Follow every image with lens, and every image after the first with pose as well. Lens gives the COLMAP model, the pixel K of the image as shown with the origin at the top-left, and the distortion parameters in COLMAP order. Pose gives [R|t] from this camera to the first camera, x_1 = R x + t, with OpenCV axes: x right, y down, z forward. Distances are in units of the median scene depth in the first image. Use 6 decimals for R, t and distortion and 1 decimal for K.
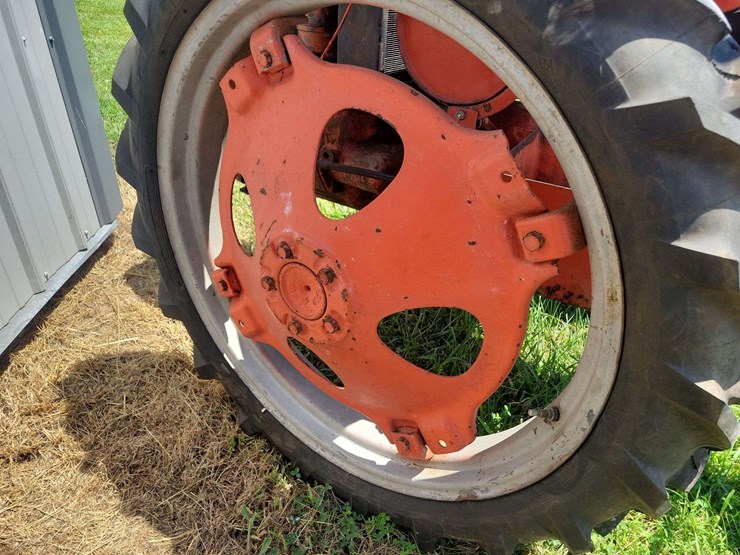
lens RADIAL K [[559.5, 0, 374.1], [0, 559.5, 277.1], [0, 0, 1]] dist [0.061083, -0.044627]
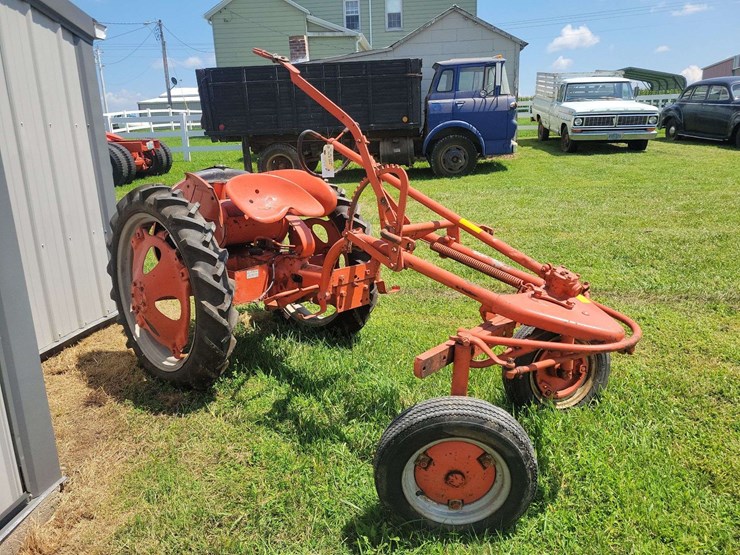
lens RADIAL K [[559.5, 0, 374.1], [0, 559.5, 277.1], [0, 0, 1]] dist [0.061083, -0.044627]
pose [[0.990237, -0.011727, -0.138896, 1.866804], [-0.030223, 0.954685, -0.296078, 0.936623], [0.136075, 0.297386, 0.945011, -2.228310]]
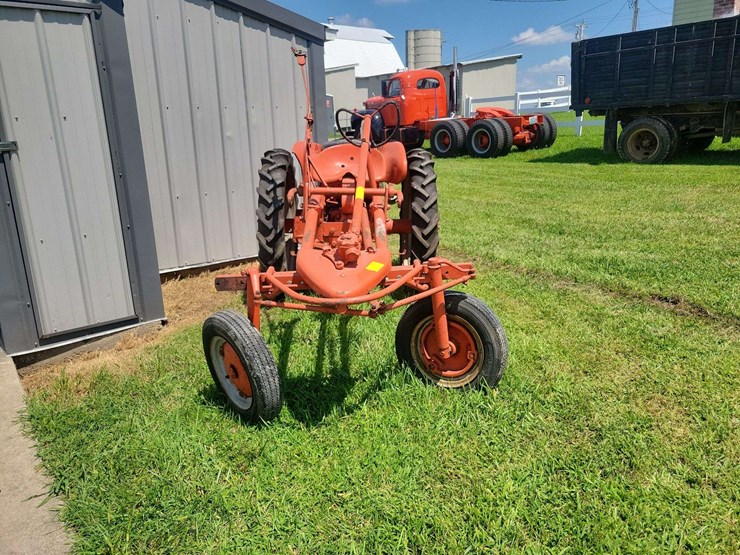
lens RADIAL K [[563.1, 0, 363.2], [0, 563.1, 278.6], [0, 0, 1]] dist [0.047337, -0.033509]
pose [[0.595082, 0.178014, -0.783702, 4.890252], [-0.385928, 0.918662, -0.084374, 0.509579], [0.704938, 0.352662, 0.615380, -1.273678]]
